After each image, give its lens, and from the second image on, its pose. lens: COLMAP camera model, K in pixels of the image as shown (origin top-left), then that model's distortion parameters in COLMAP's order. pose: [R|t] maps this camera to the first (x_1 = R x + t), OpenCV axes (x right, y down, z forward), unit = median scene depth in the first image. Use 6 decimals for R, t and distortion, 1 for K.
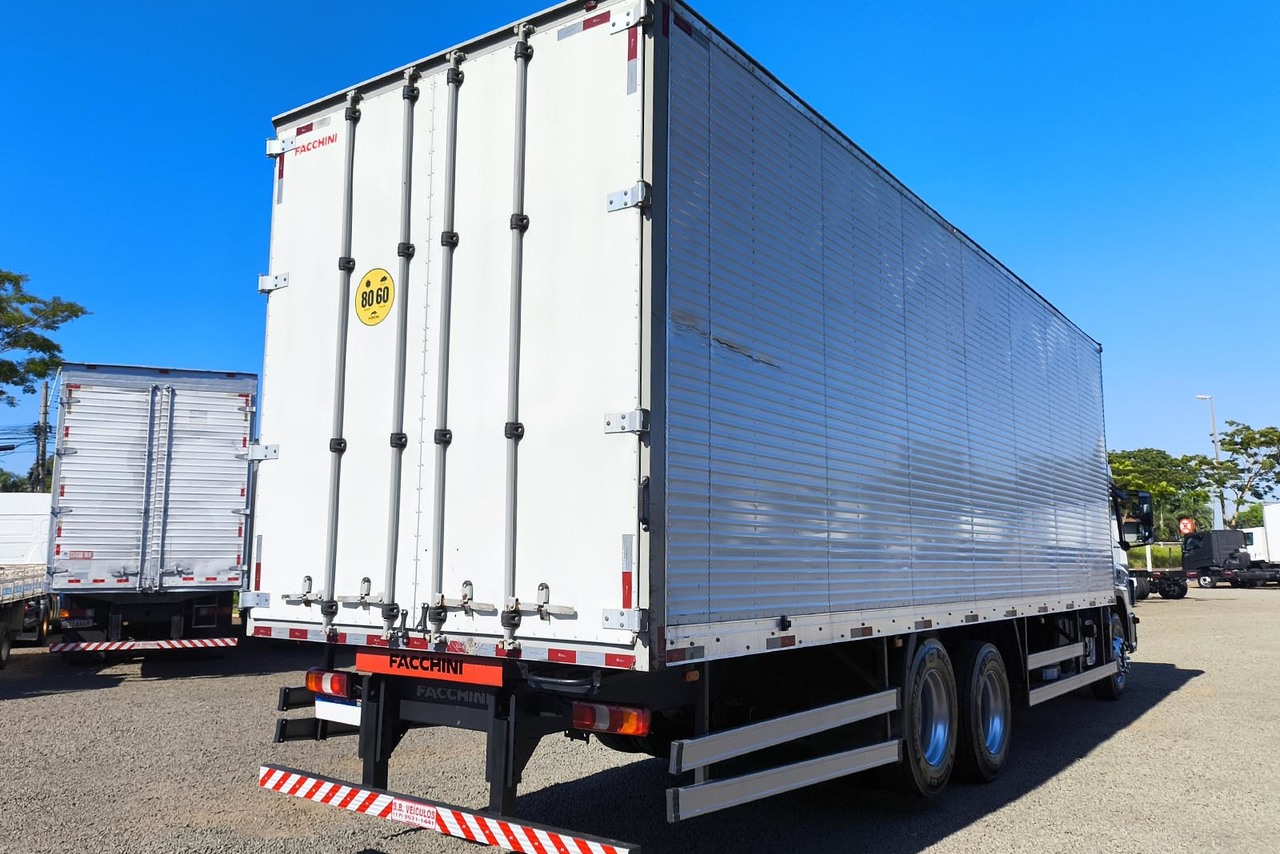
lens RADIAL K [[998.6, 0, 640.3], [0, 998.6, 441.2], [0, 0, 1]] dist [0.075949, -0.000079]
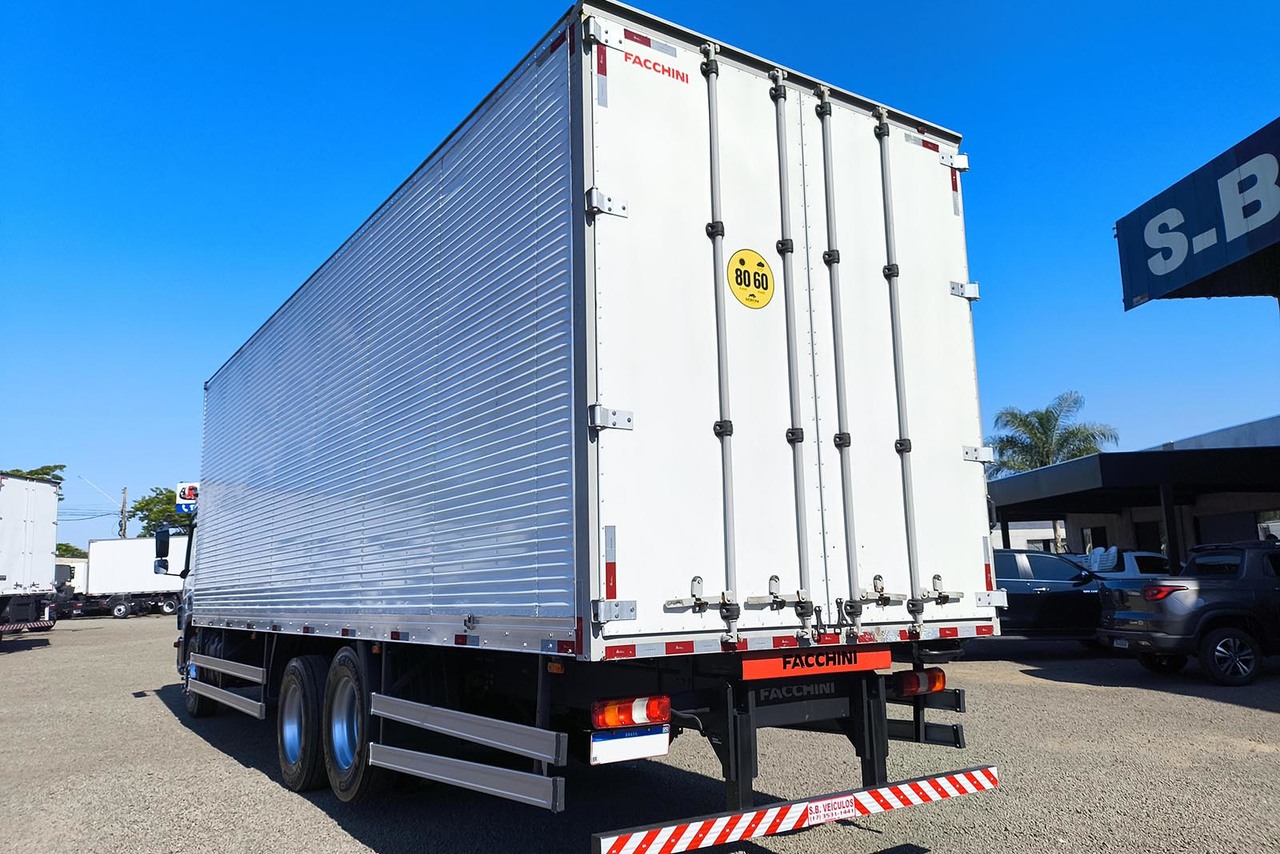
lens RADIAL K [[933.8, 0, 639.9], [0, 933.8, 436.2], [0, 0, 1]] dist [0.073559, -0.002715]
pose [[0.352060, 0.130566, 0.926826, -1.169550], [-0.082752, 0.990687, -0.108129, 0.113966], [-0.932312, -0.038629, 0.359586, 0.825011]]
